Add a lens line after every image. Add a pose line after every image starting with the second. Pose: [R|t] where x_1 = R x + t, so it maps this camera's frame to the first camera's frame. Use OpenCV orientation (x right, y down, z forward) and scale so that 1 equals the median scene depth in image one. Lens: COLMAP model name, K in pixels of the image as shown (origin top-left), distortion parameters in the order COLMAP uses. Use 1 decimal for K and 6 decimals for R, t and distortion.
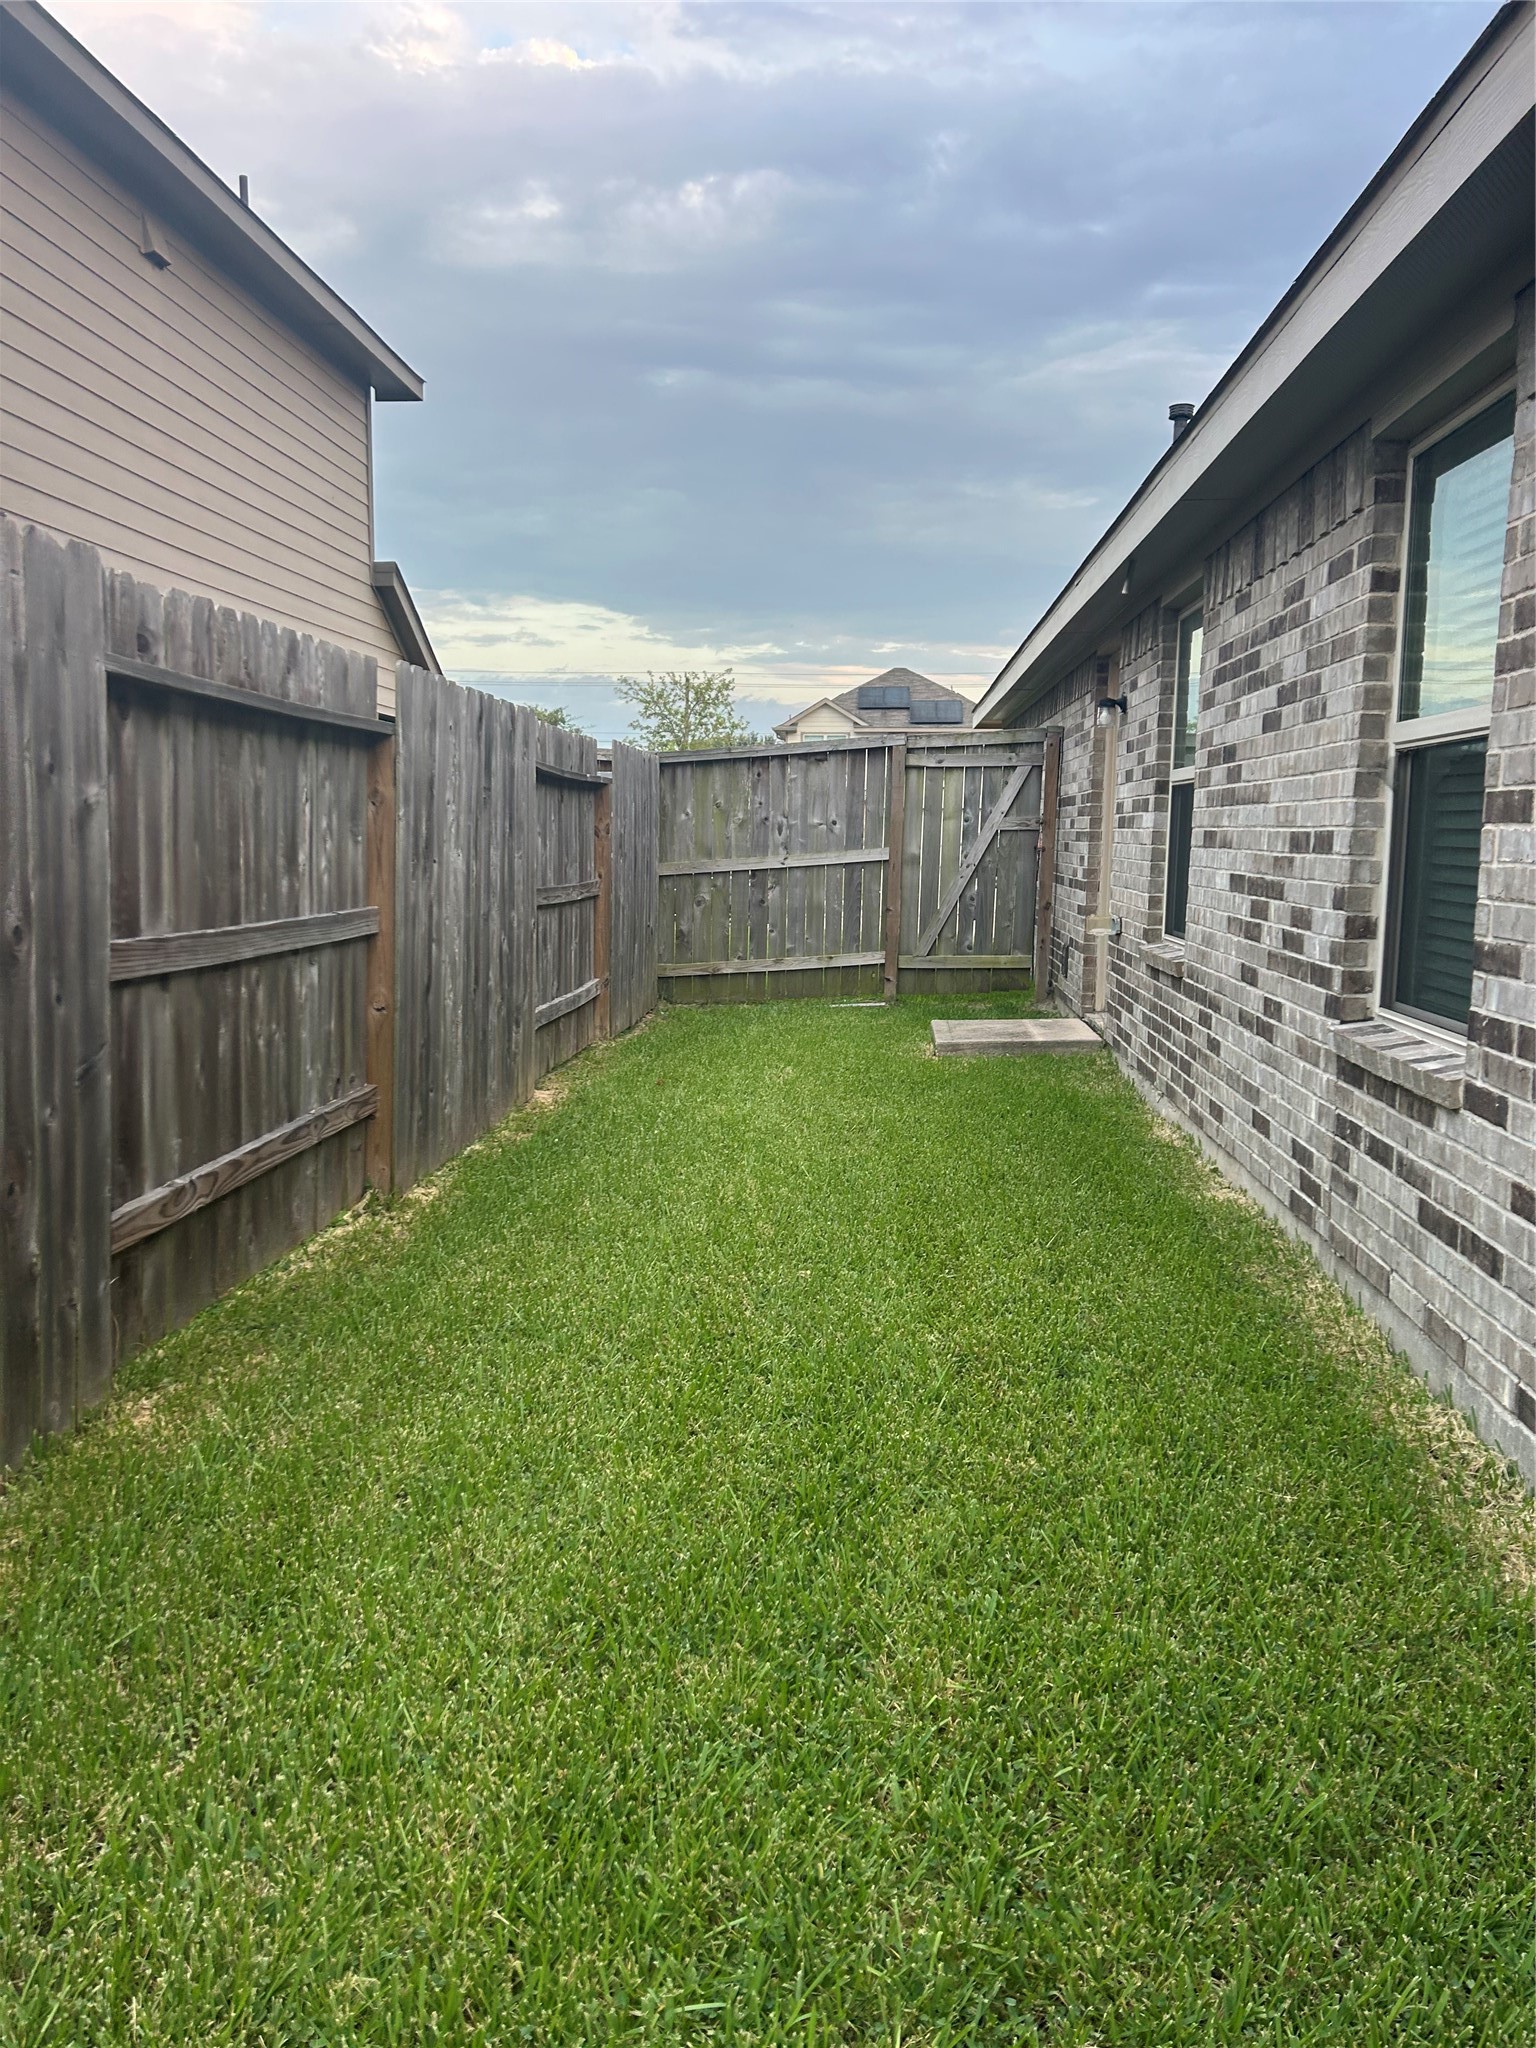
lens RADIAL K [[1520.8, 0, 764.4], [0, 1520.8, 1017.3], [0, 0, 1]] dist [0.053152, -0.064506]
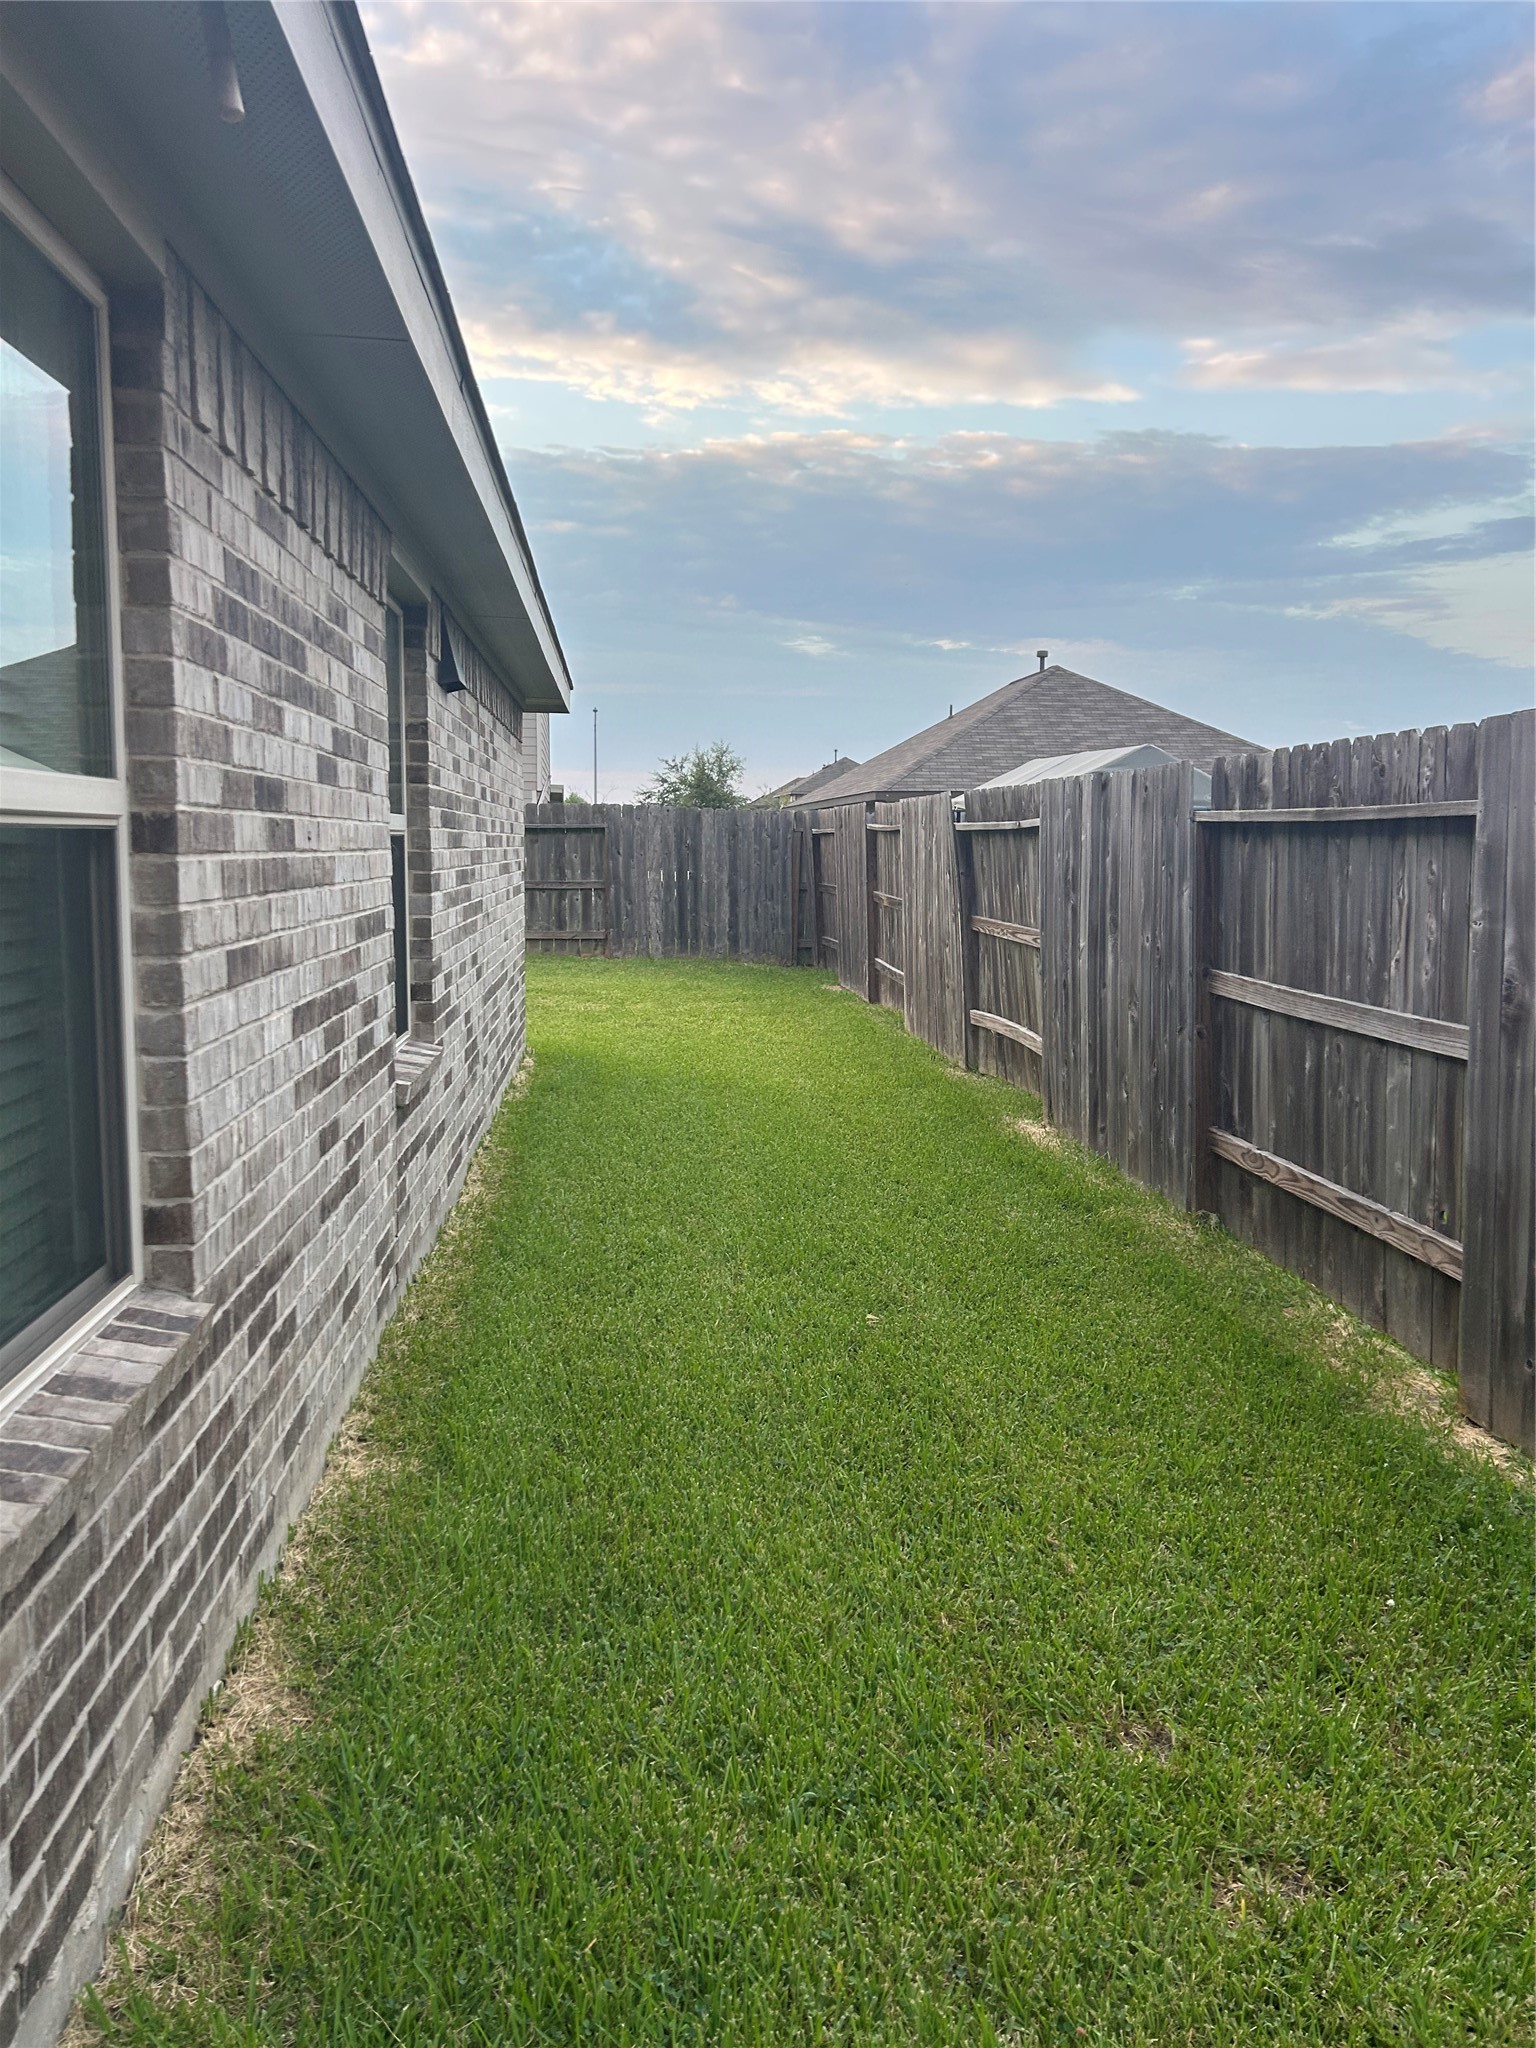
lens RADIAL K [[1520.8, 0, 767.0], [0, 1520.8, 1025.3], [0, 0, 1]] dist [0.053152, -0.064506]
pose [[-0.985763, -0.001146, -0.168134, 0.235679], [-0.041049, 0.971357, 0.234052, -0.237932], [0.163050, 0.237621, -0.957575, 1.638410]]
